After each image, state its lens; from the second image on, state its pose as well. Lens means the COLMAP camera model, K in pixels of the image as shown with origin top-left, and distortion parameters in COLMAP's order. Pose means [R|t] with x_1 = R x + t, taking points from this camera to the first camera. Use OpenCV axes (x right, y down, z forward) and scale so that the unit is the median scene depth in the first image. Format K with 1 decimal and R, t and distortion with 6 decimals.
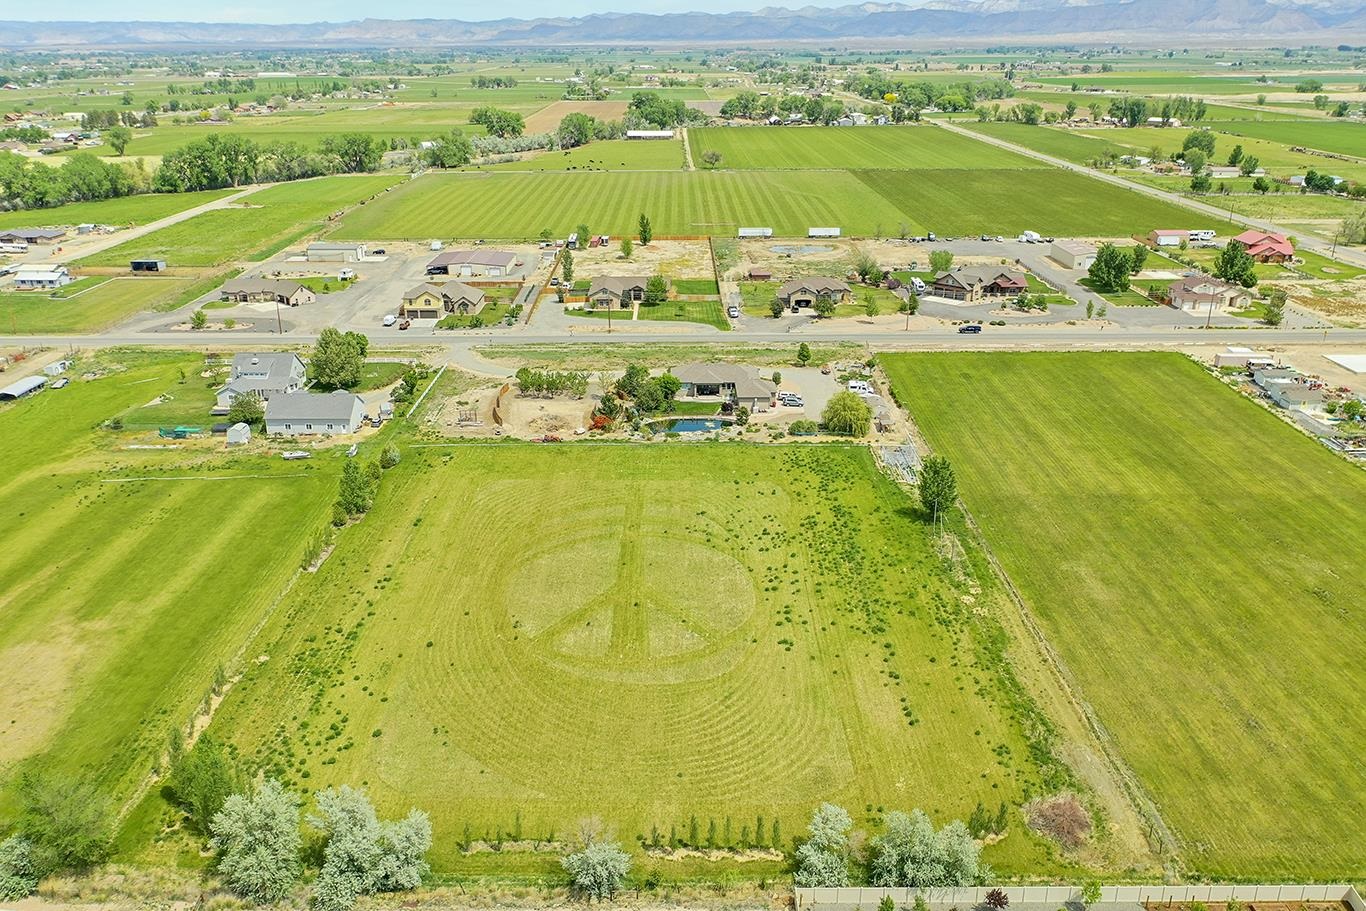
lens RADIAL K [[1081.4, 0, 683.0], [0, 1081.4, 455.5], [0, 0, 1]] dist [0.007566, 0.003125]
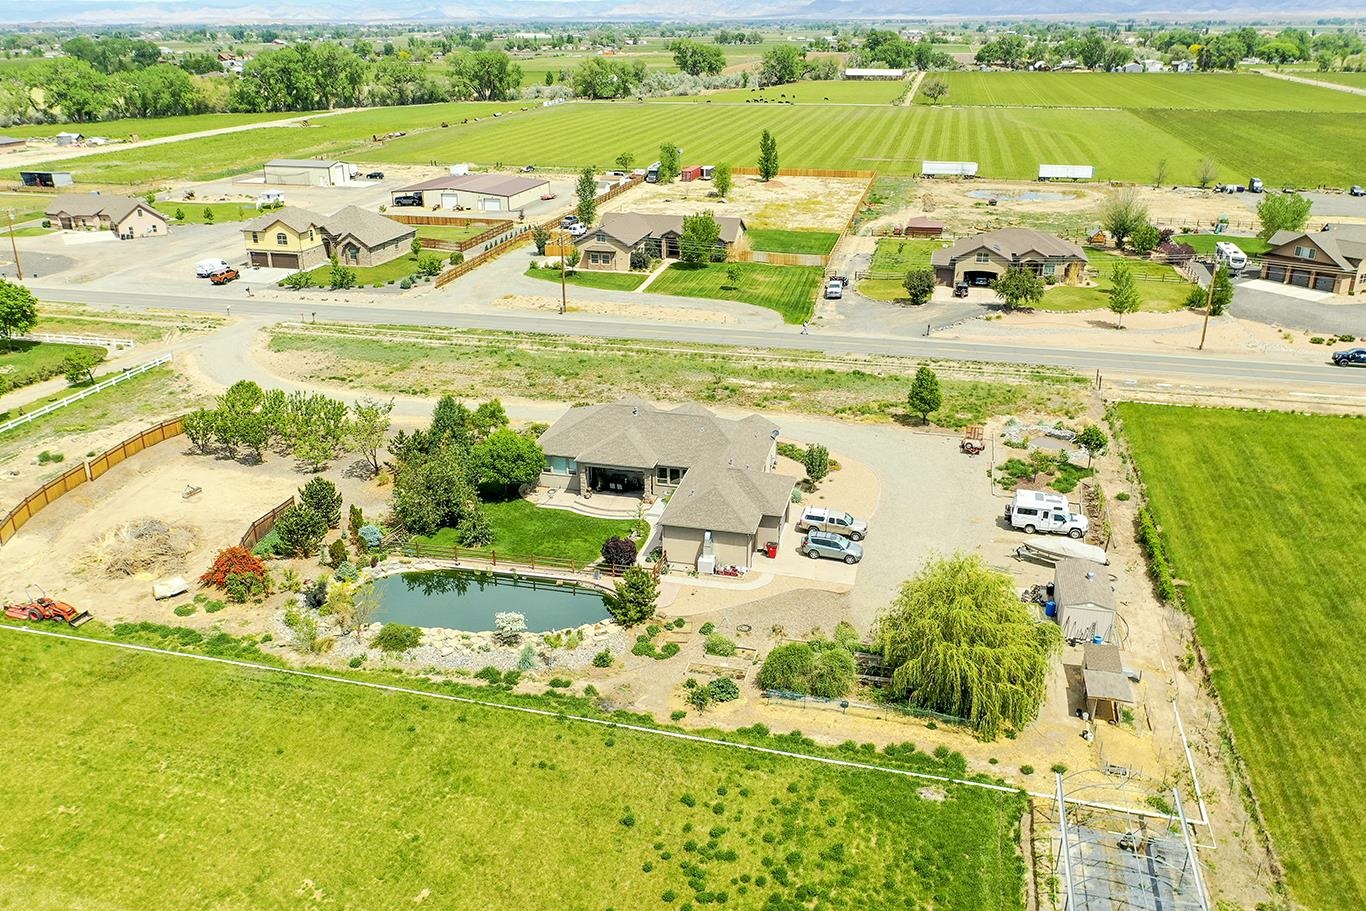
lens RADIAL K [[1076.8, 0, 683.0], [0, 1076.8, 455.5], [0, 0, 1]] dist [0.003583, -0.008271]
pose [[0.970857, 0.091167, -0.221643, 0.108321], [-0.086974, 0.995799, 0.028626, -0.070336], [0.223321, -0.008515, 0.974708, 0.550878]]
